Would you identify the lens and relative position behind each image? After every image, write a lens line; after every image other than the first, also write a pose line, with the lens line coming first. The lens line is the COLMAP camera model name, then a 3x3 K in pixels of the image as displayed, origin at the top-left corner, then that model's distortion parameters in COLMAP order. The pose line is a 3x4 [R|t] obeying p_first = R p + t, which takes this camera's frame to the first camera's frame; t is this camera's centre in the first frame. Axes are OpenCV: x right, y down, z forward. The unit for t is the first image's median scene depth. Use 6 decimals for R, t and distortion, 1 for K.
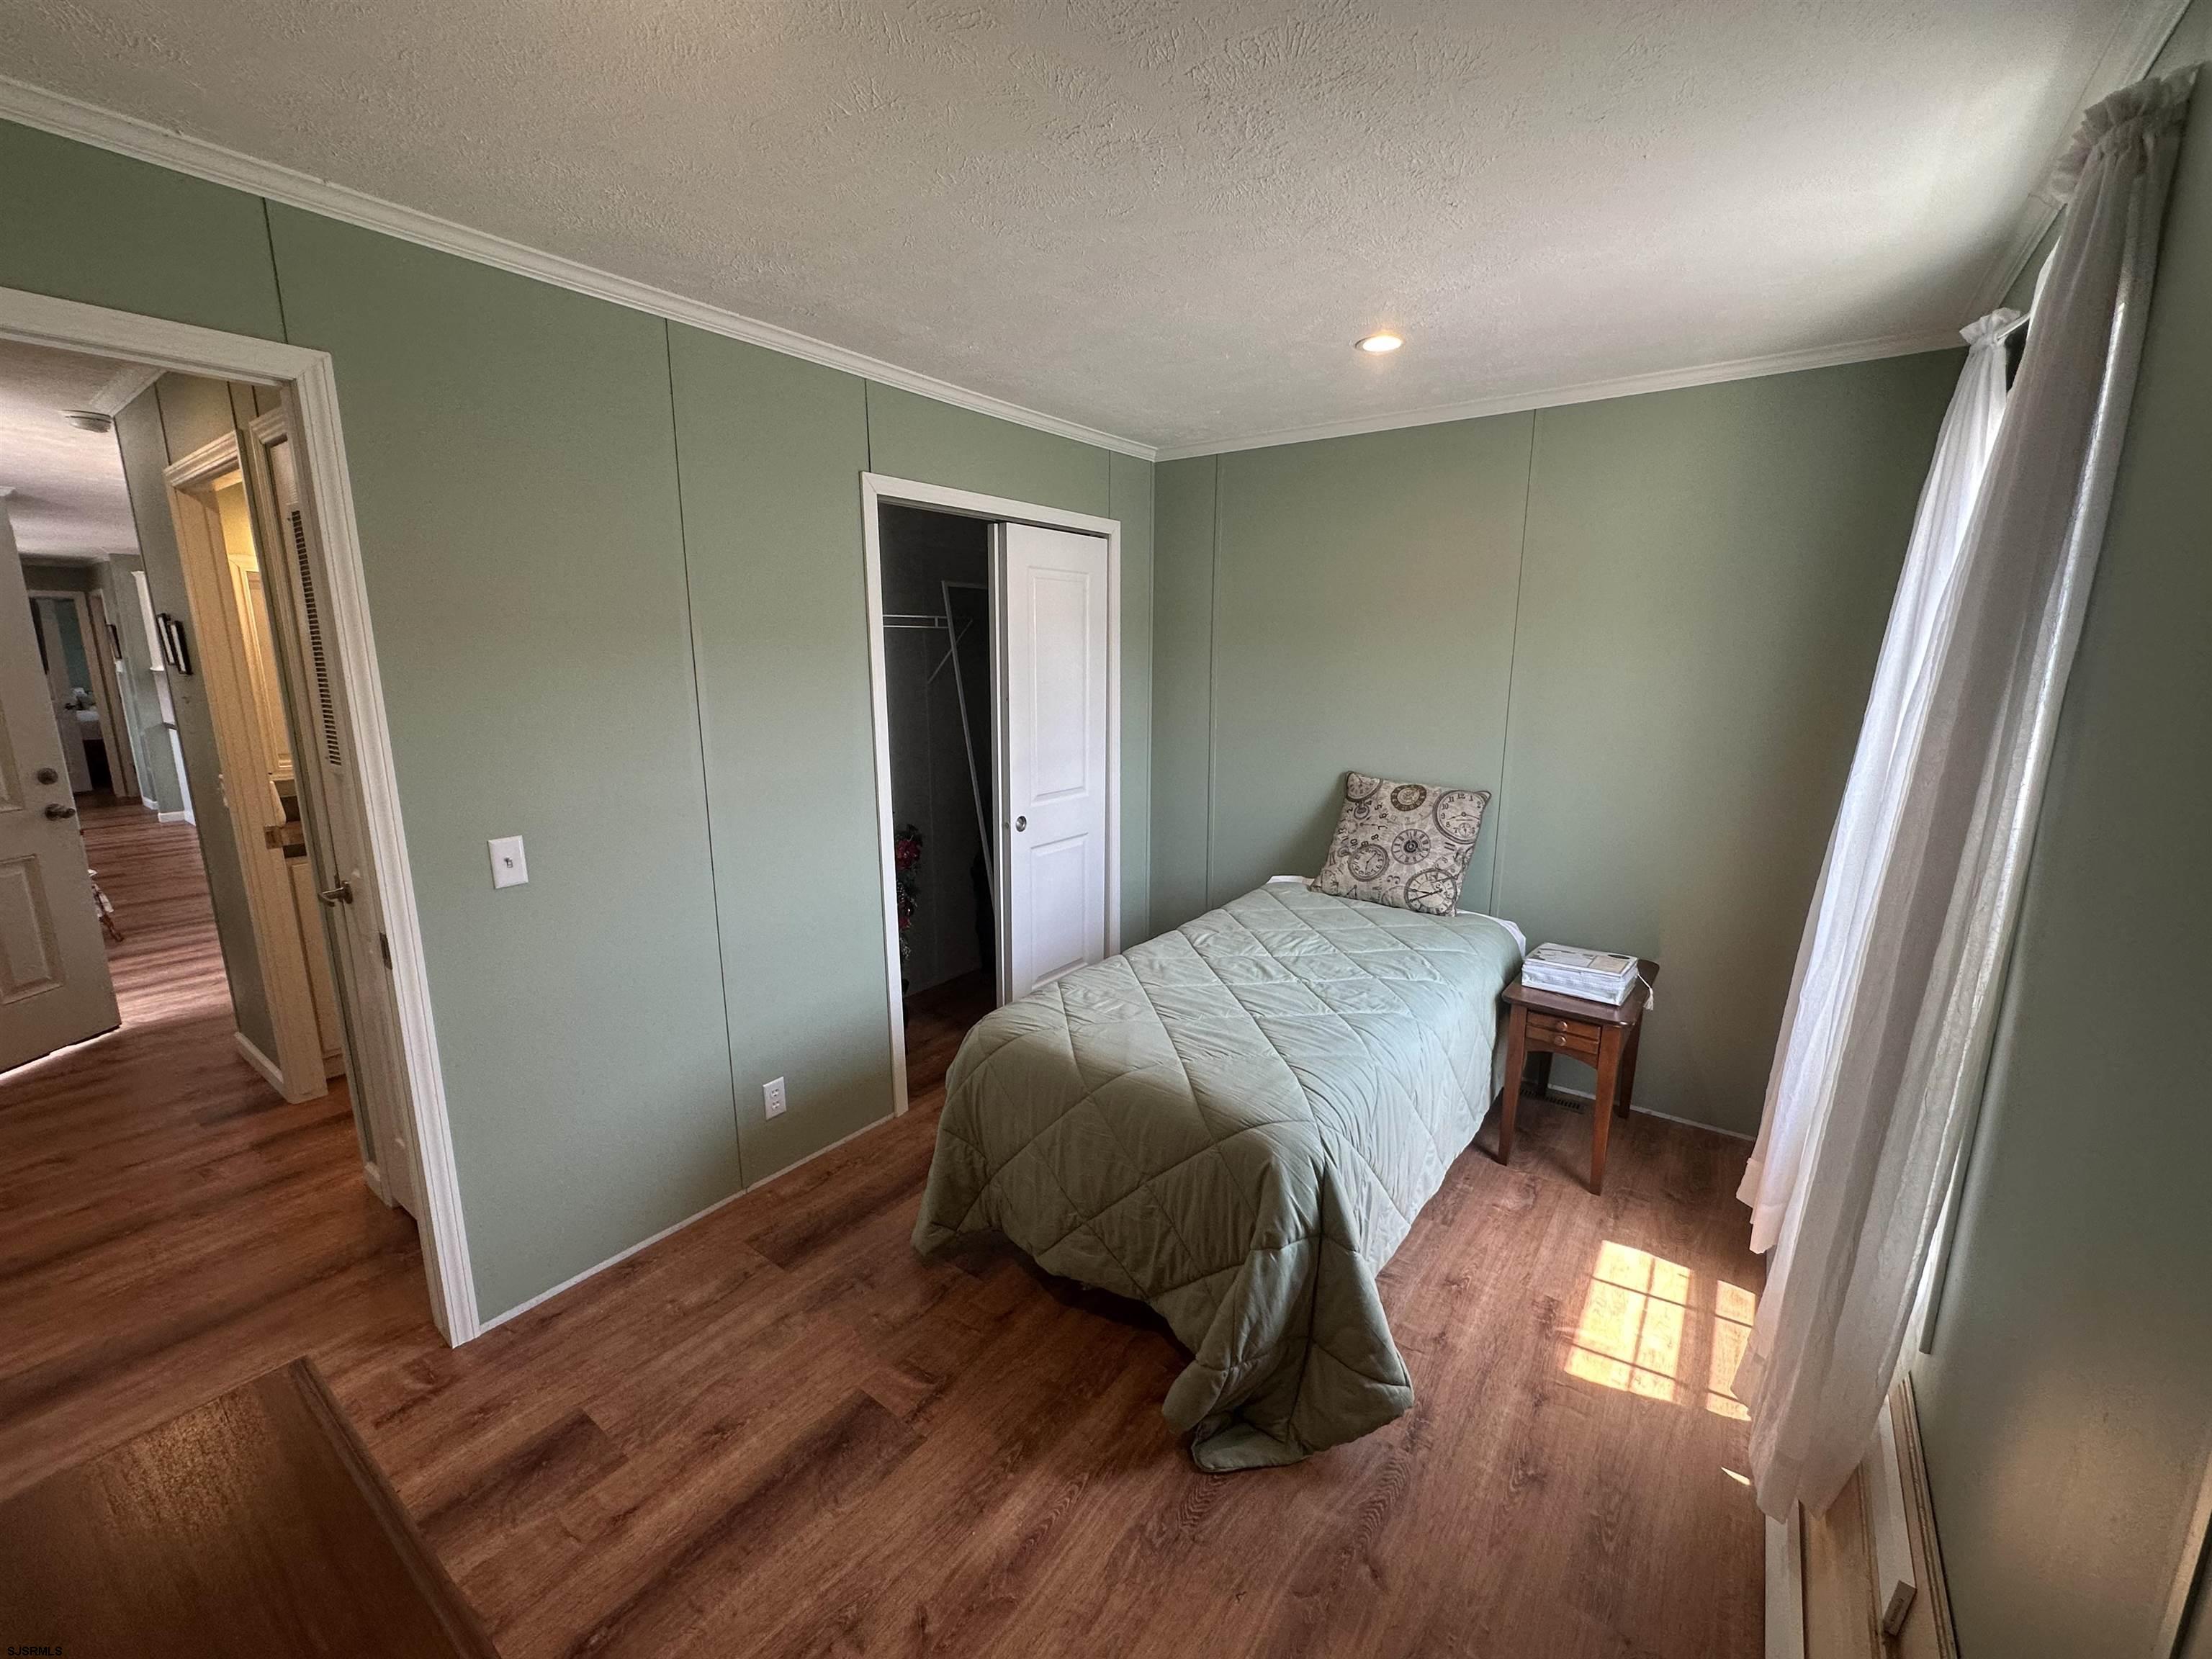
lens RADIAL K [[885.1, 0, 1118.5], [0, 885.1, 820.5], [0, 0, 1]] dist [0.000730, -0.000069]
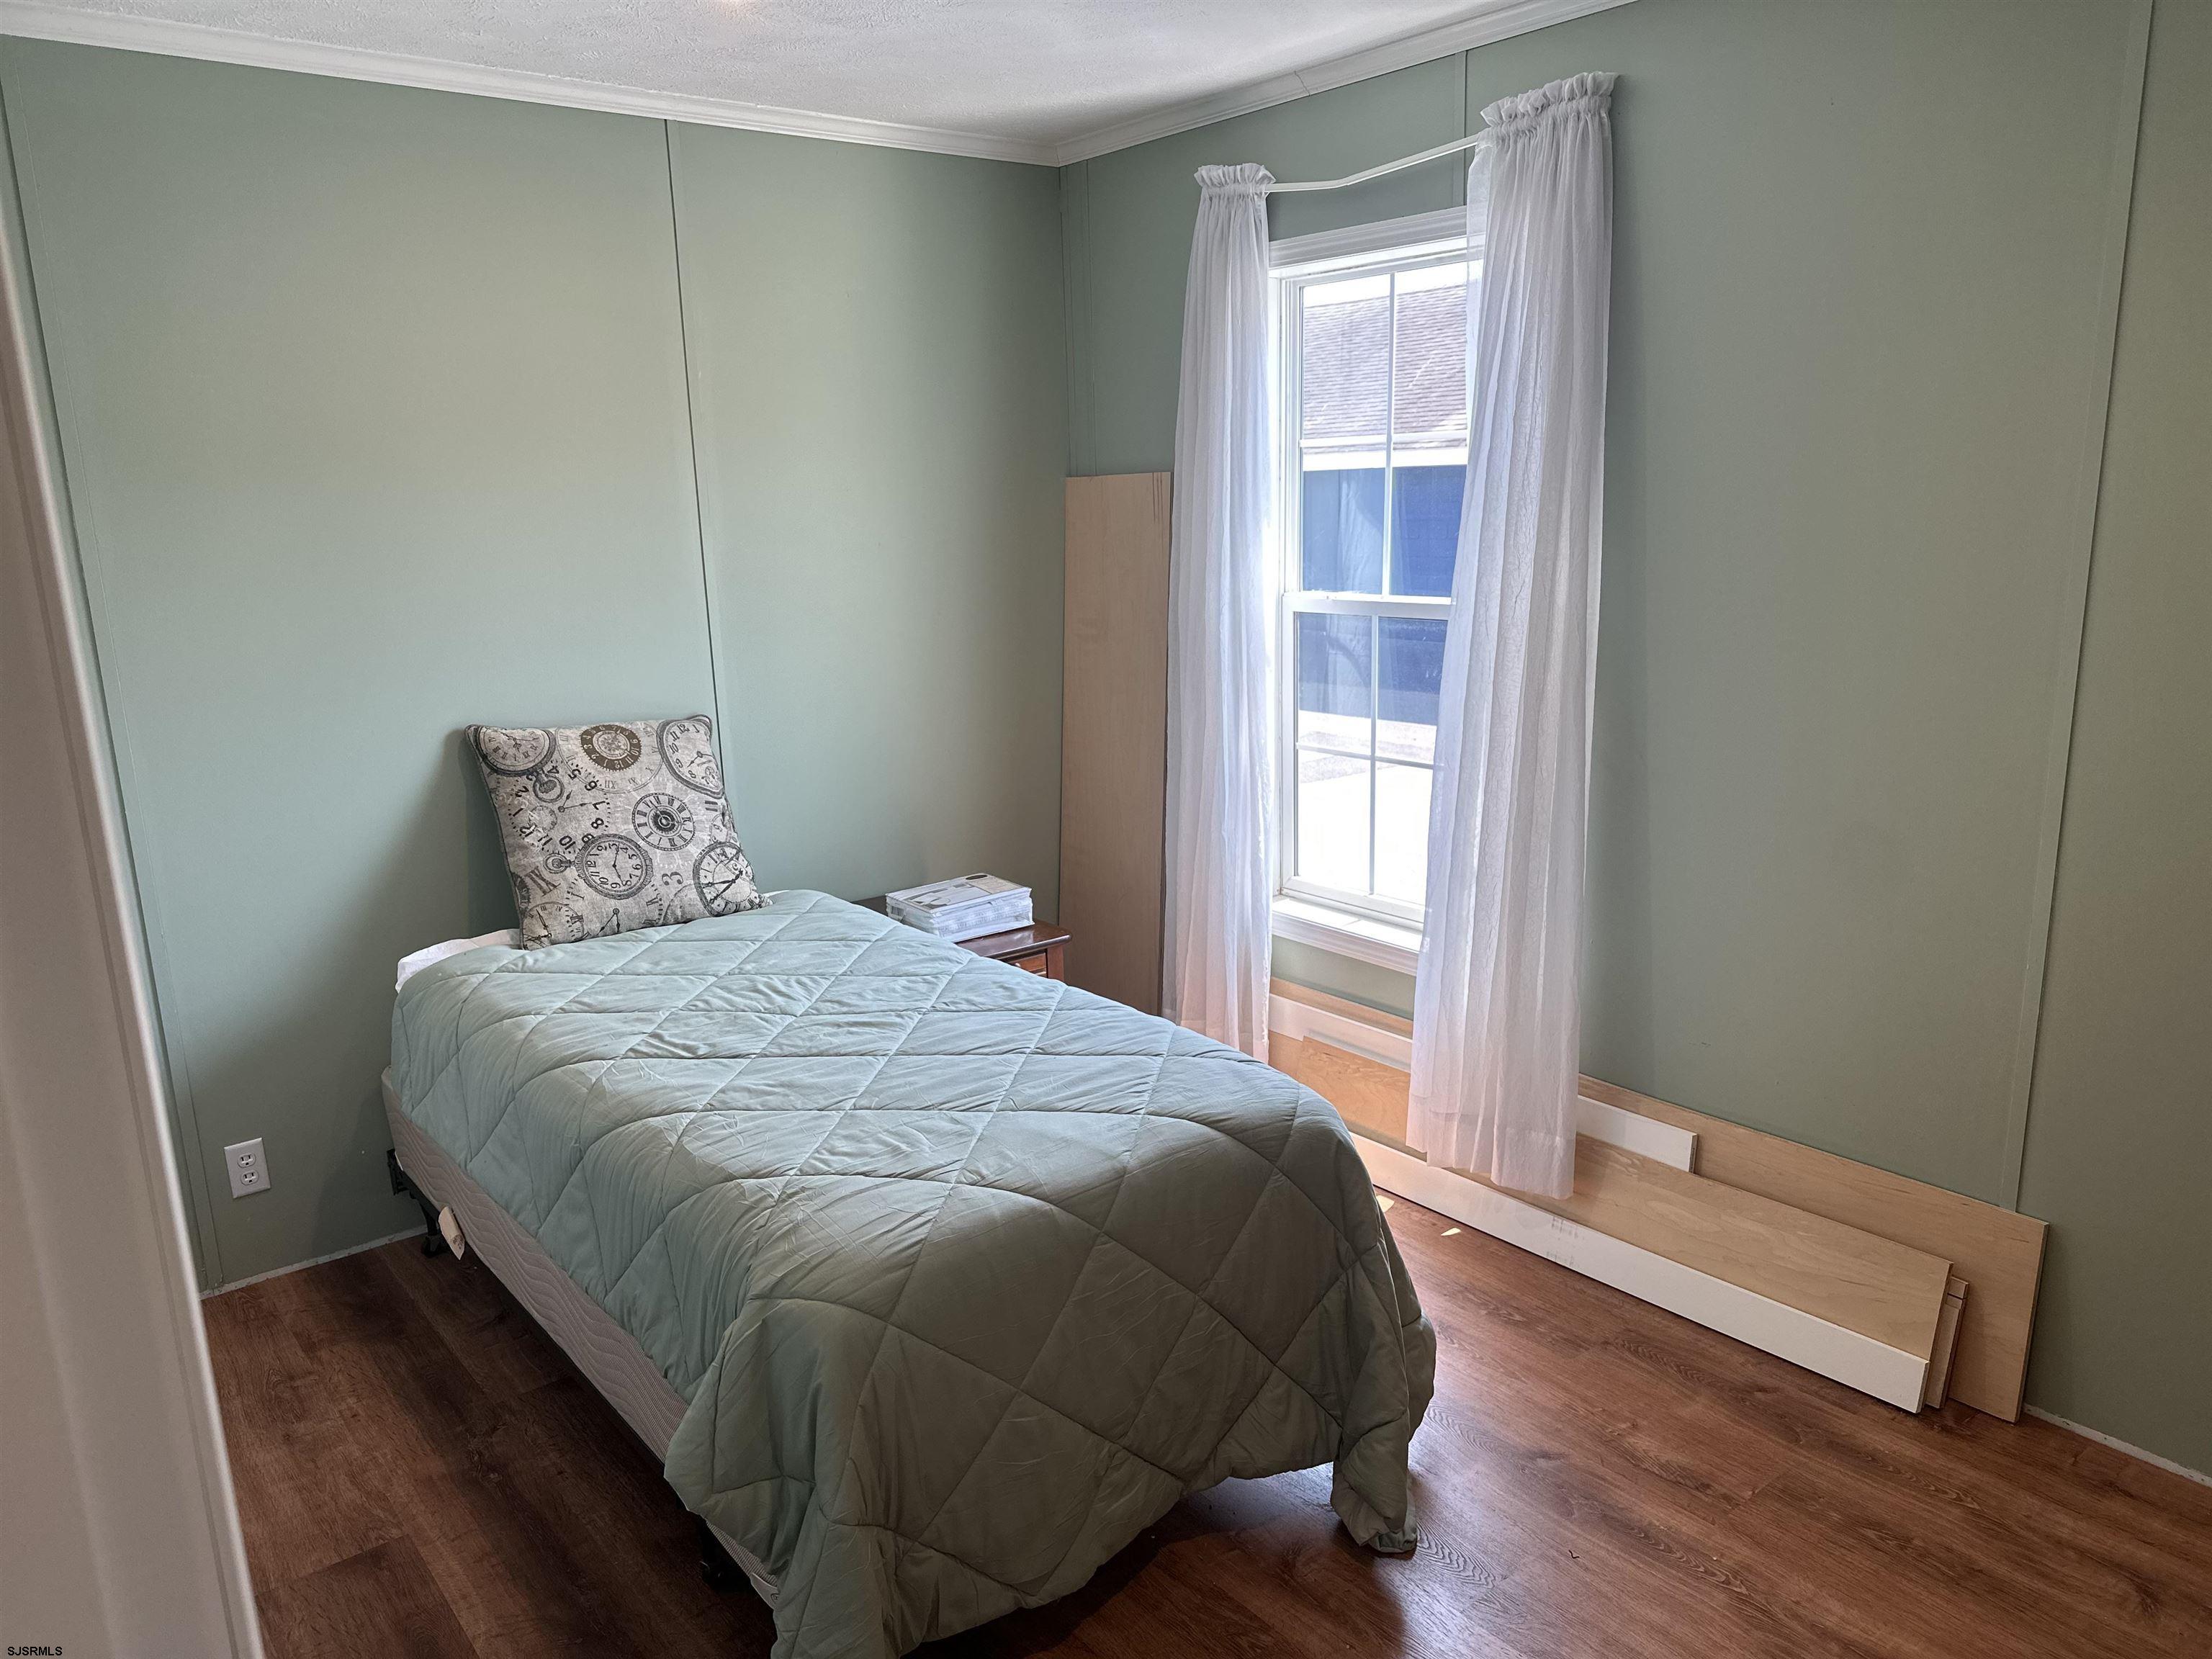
lens RADIAL K [[1542.5, 0, 1099.2], [0, 1542.5, 839.4], [0, 0, 1]] dist [0.083378, -0.093321]
pose [[0.268362, -0.222118, 0.937361, -0.594929], [0.209297, 0.963254, 0.168333, -0.075967], [-0.940307, 0.151012, 0.304990, 0.400117]]
